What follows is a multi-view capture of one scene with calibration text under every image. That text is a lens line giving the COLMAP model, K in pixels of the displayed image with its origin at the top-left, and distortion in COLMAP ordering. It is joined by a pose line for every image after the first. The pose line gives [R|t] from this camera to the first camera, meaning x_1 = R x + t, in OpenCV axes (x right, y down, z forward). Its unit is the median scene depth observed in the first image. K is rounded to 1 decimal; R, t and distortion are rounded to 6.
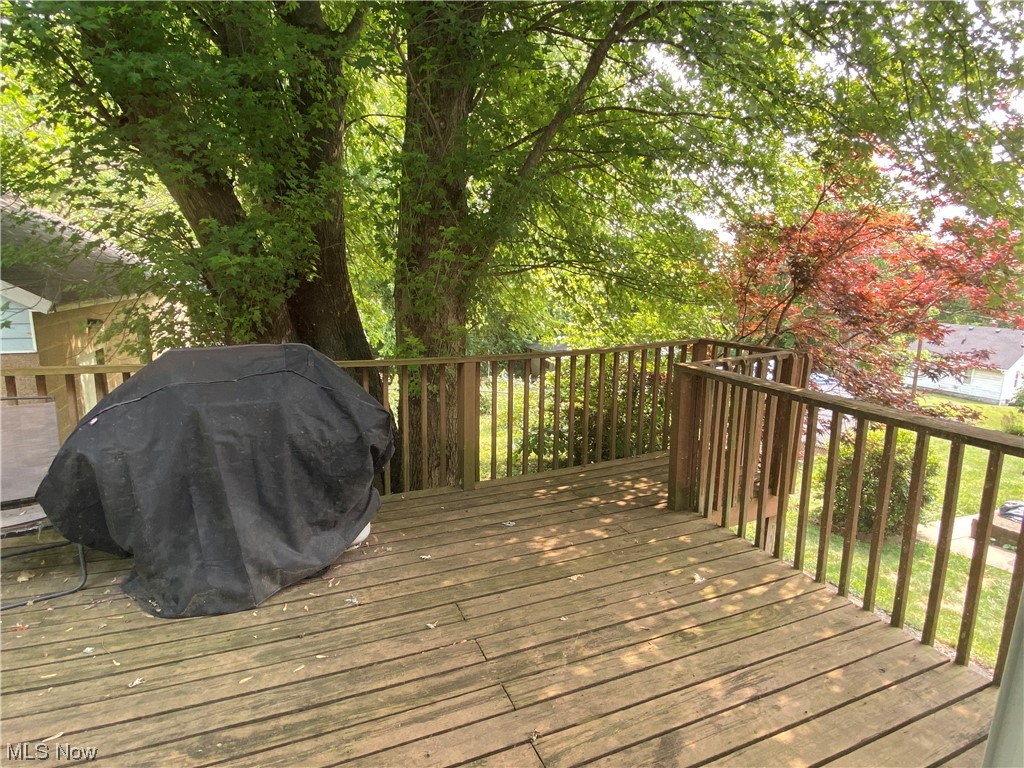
lens RADIAL K [[561.3, 0, 515.8], [0, 561.3, 378.1], [0, 0, 1]] dist [-0.004729, -0.001605]
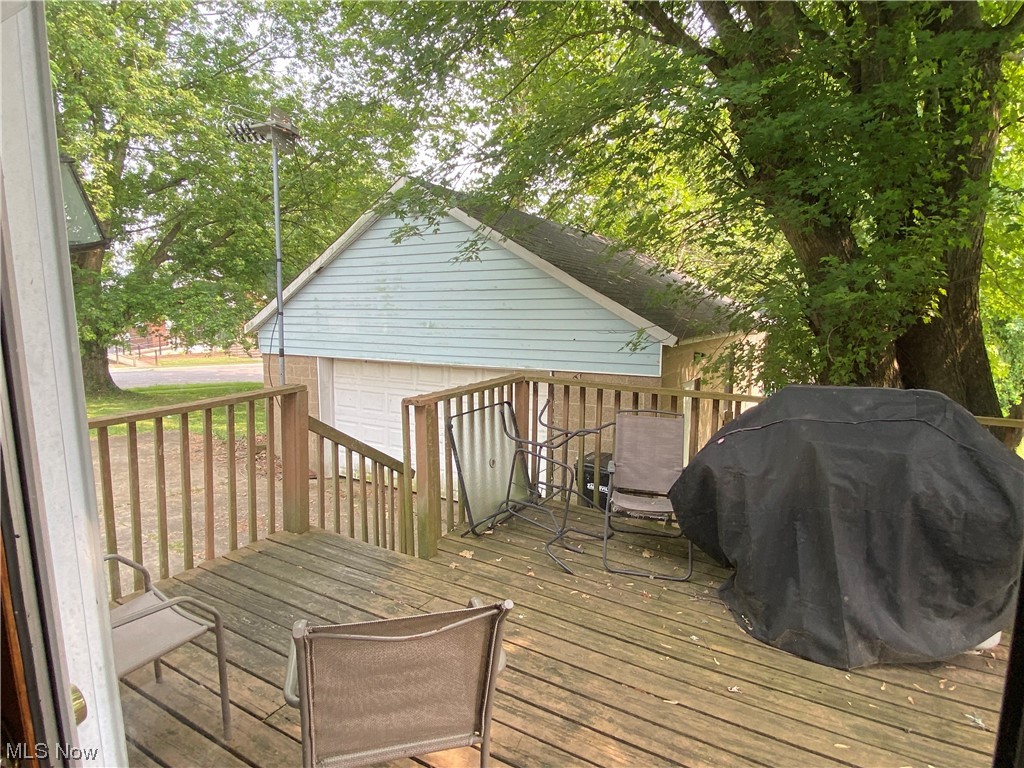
lens RADIAL K [[561.3, 0, 517.0], [0, 561.3, 384.8], [0, 0, 1]] dist [-0.004729, -0.001605]
pose [[0.606290, 0.091830, -0.789924, -0.103665], [-0.137064, 0.990512, 0.009947, 0.009194], [0.783343, 0.102239, 0.613124, -0.035276]]
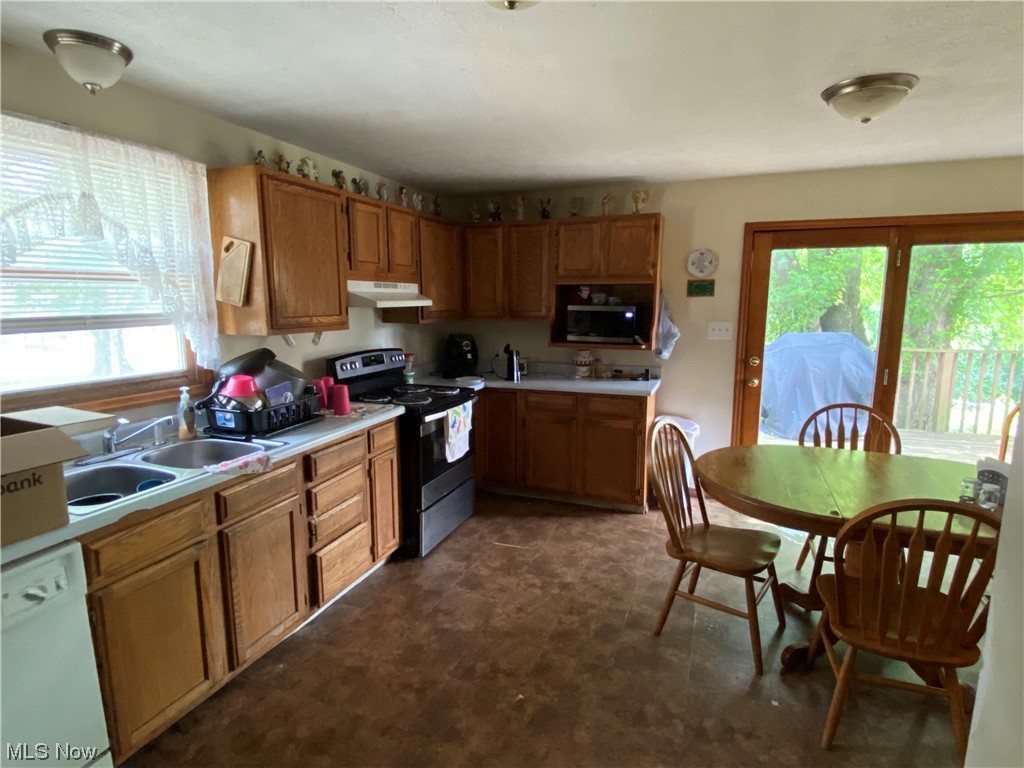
lens RADIAL K [[561.3, 0, 511.3], [0, 561.3, 387.9], [0, 0, 1]] dist [-0.004729, -0.001605]
pose [[0.719574, 0.087419, -0.688891, 0.183344], [-0.109395, 0.993928, 0.011860, 0.278636], [0.685745, 0.066827, 0.724768, -1.475817]]
